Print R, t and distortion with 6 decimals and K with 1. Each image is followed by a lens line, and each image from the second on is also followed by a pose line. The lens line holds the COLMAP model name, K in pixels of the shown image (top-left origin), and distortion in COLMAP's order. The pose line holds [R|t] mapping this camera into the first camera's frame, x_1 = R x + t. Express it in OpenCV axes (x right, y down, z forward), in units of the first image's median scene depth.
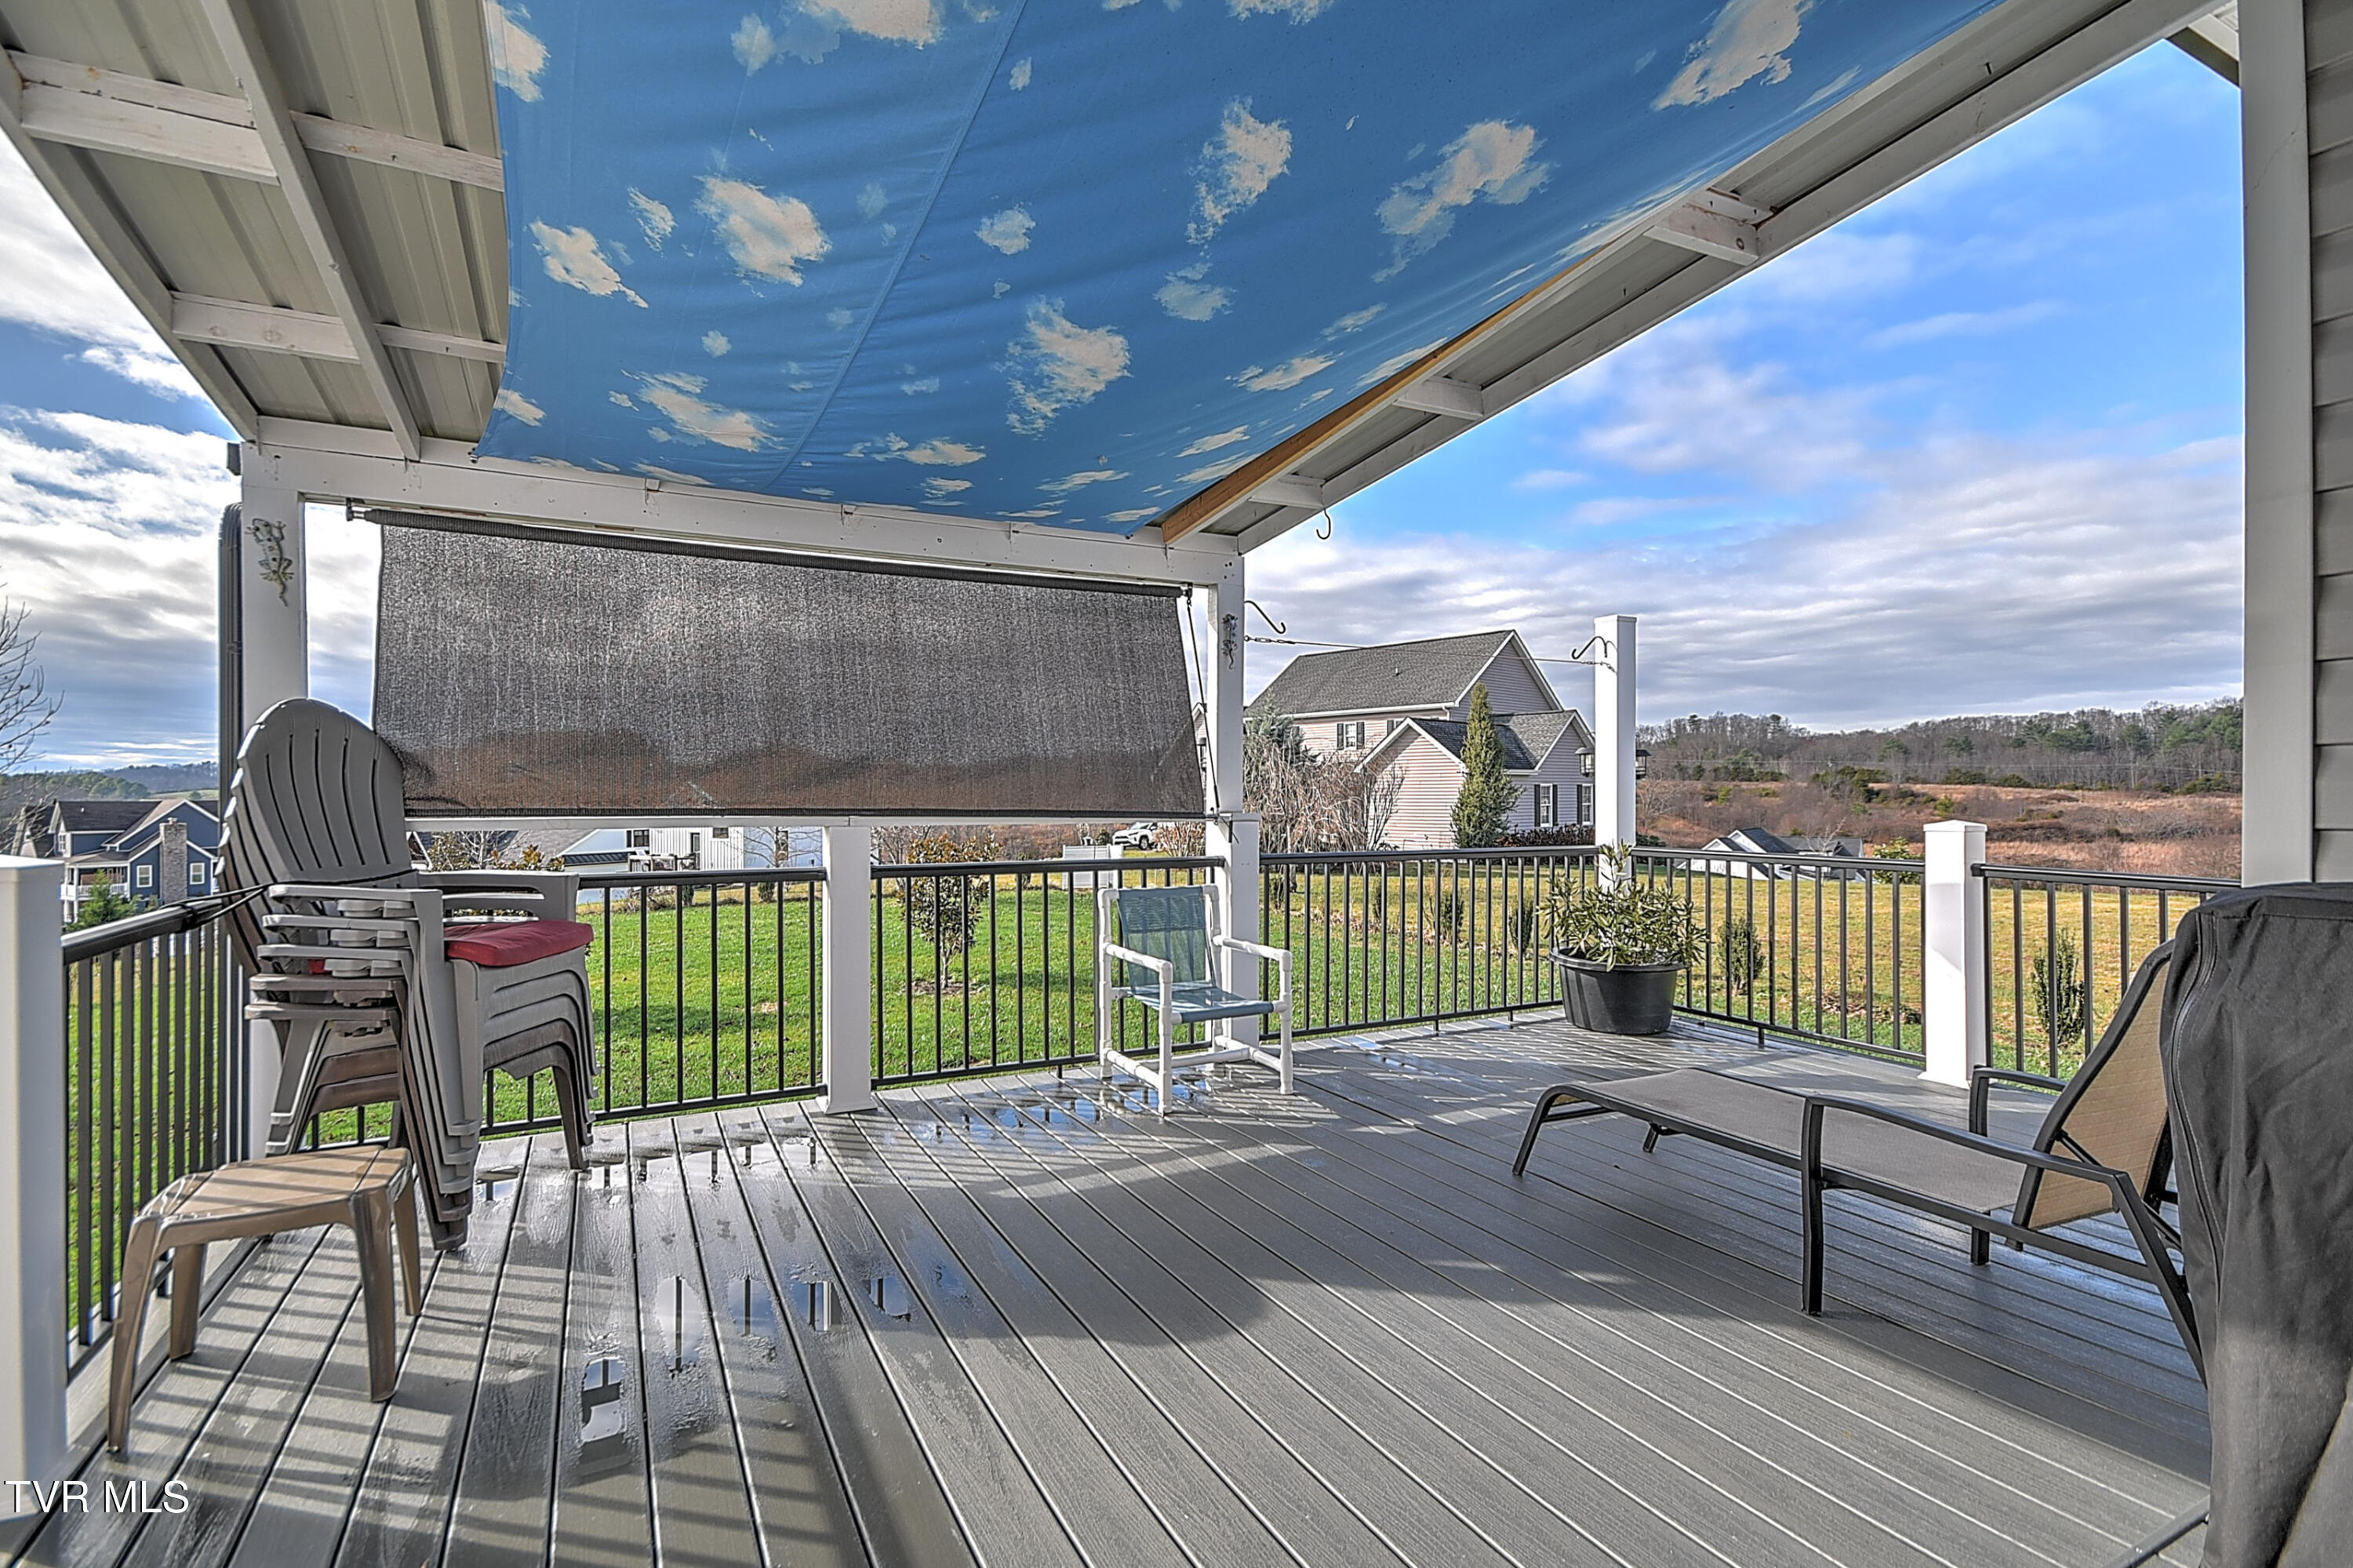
lens RADIAL K [[1086.8, 0, 1185.4], [0, 1086.8, 789.1], [0, 0, 1]] dist [0.017775, 0.000077]
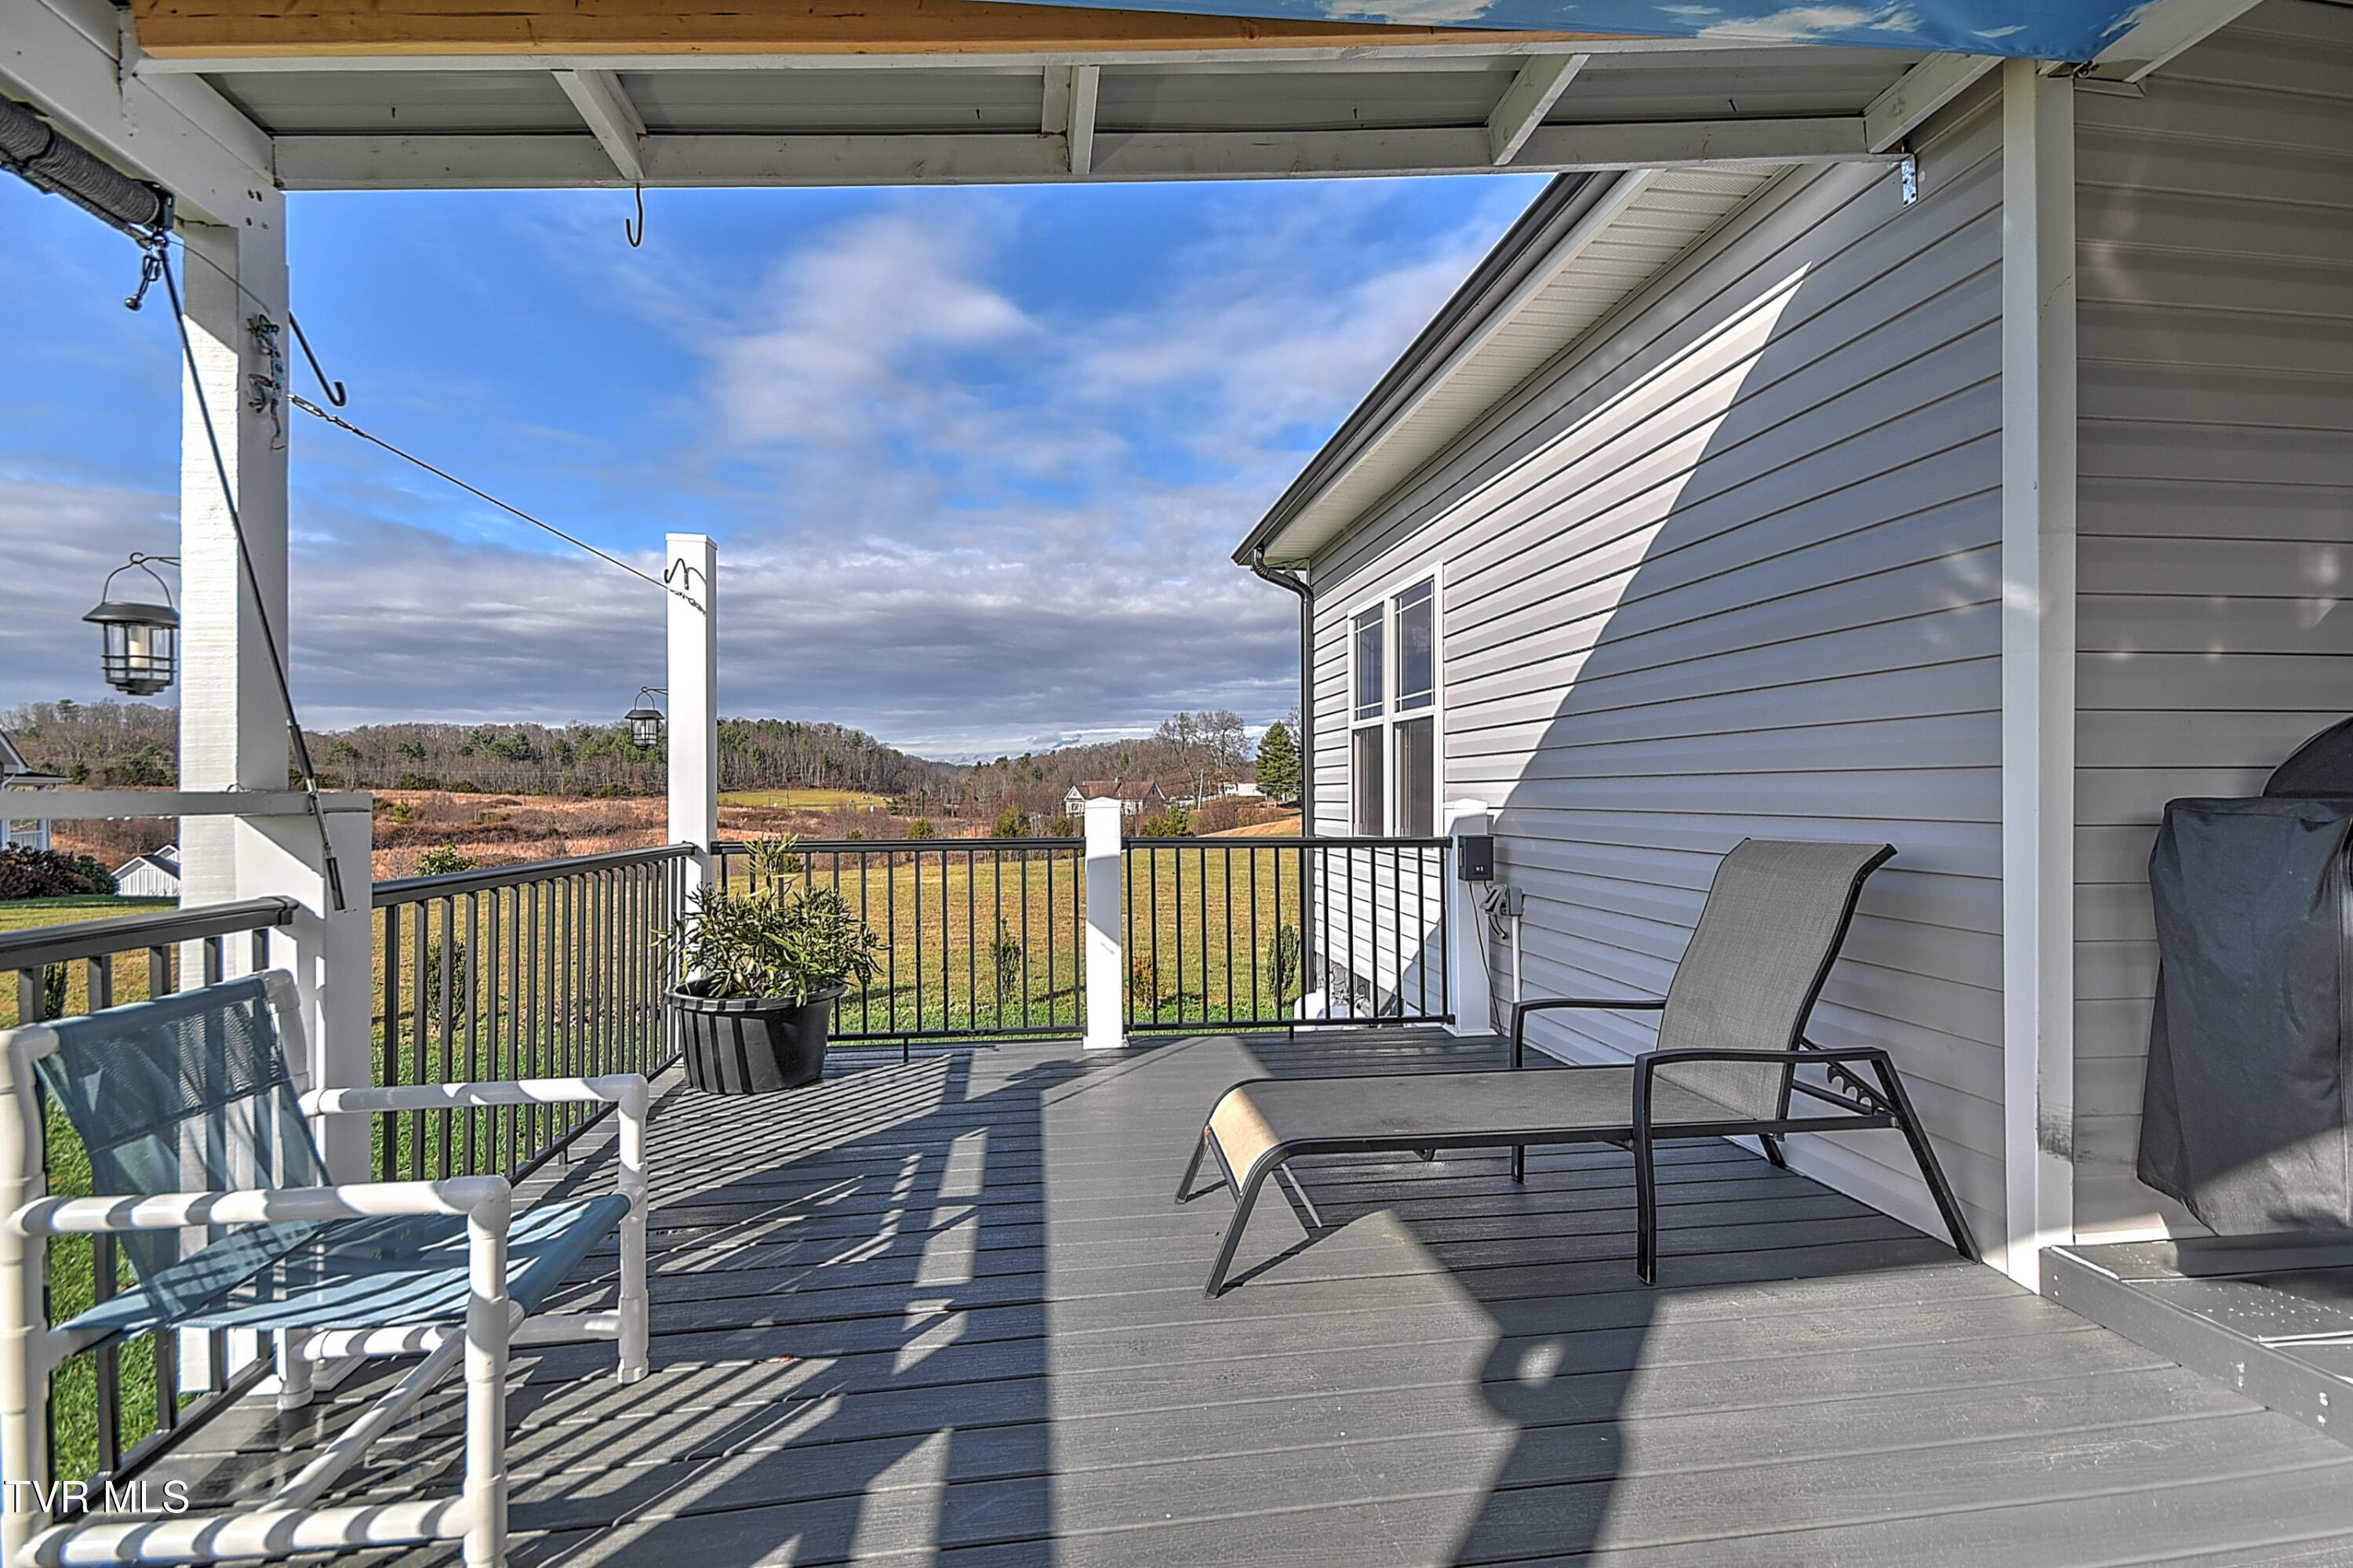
lens RADIAL K [[1075.0, 0, 1178.5], [0, 1075.0, 793.1], [0, 0, 1]] dist [0.013324, -0.001021]
pose [[0.338437, -0.001706, 0.940987, -0.231570], [0.002781, 0.999996, 0.000812, 0.021686], [-0.940985, 0.002342, 0.338441, 0.528861]]
